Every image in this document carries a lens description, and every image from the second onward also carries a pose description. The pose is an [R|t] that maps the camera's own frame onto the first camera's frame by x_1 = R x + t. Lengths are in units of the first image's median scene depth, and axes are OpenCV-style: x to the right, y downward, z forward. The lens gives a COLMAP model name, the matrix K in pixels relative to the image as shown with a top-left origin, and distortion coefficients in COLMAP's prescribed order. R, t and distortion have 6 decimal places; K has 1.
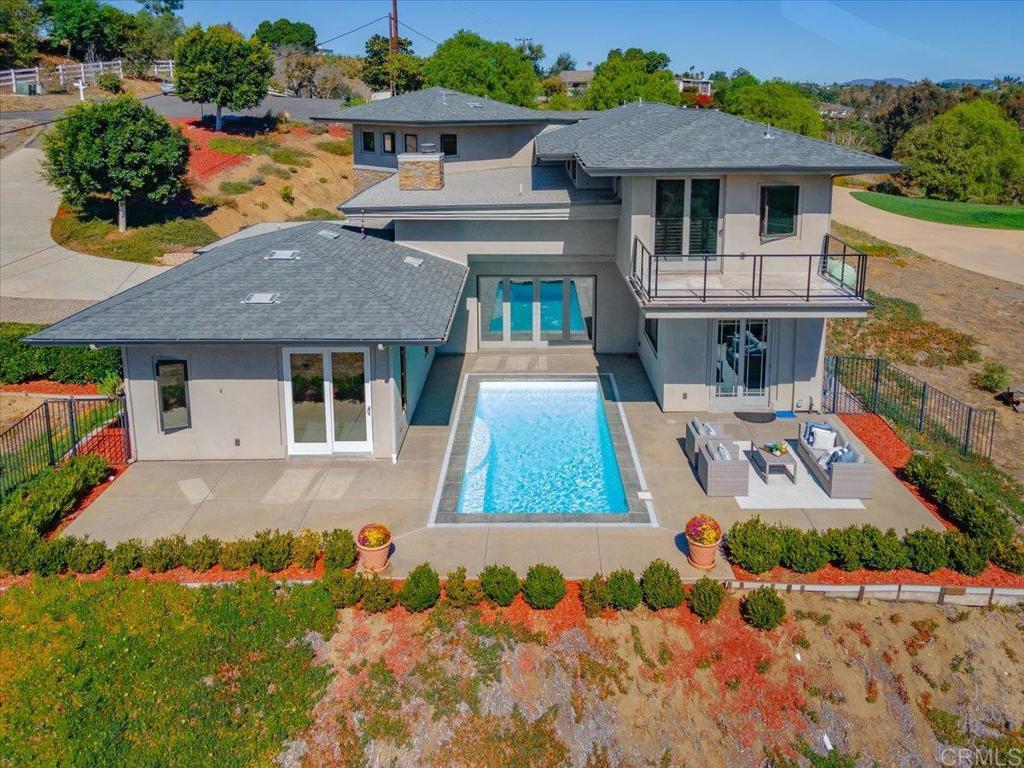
lens RADIAL K [[1197.1, 0, 512.0], [0, 1197.1, 384.0], [0, 0, 1]] dist [0.017440, 0.014004]
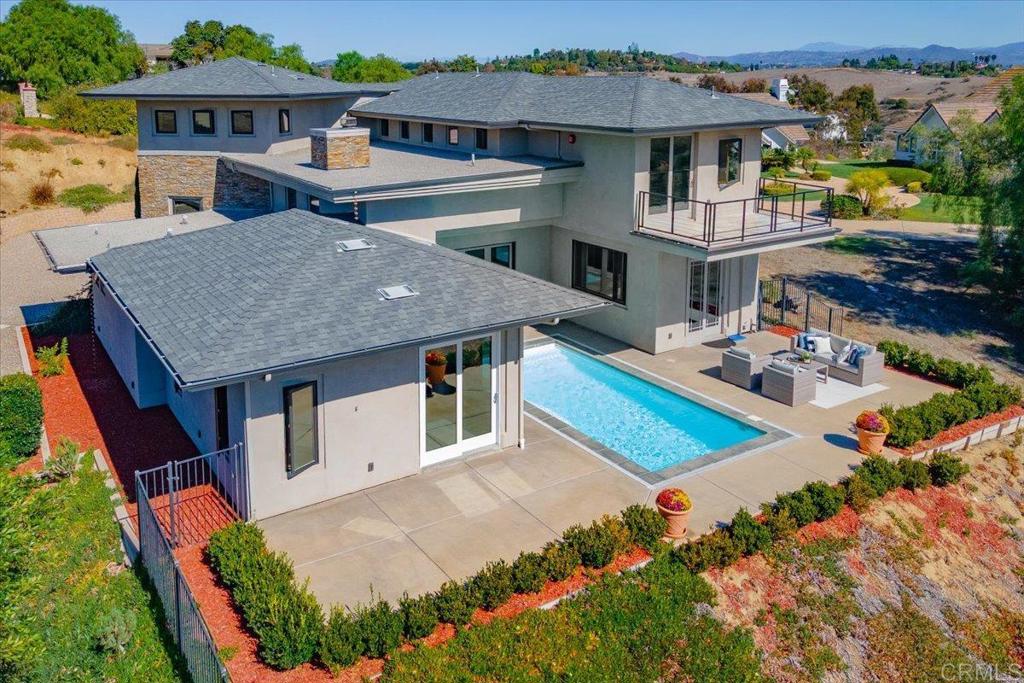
lens RADIAL K [[1258.0, 0, 512.0], [0, 1258.0, 341.5], [0, 0, 1]] dist [-0.004581, 0.300516]
pose [[0.694318, -0.150898, 0.703671, -0.784603], [0.176792, 0.983572, 0.036479, -0.053917], [-0.697615, 0.099075, 0.709589, 0.296113]]
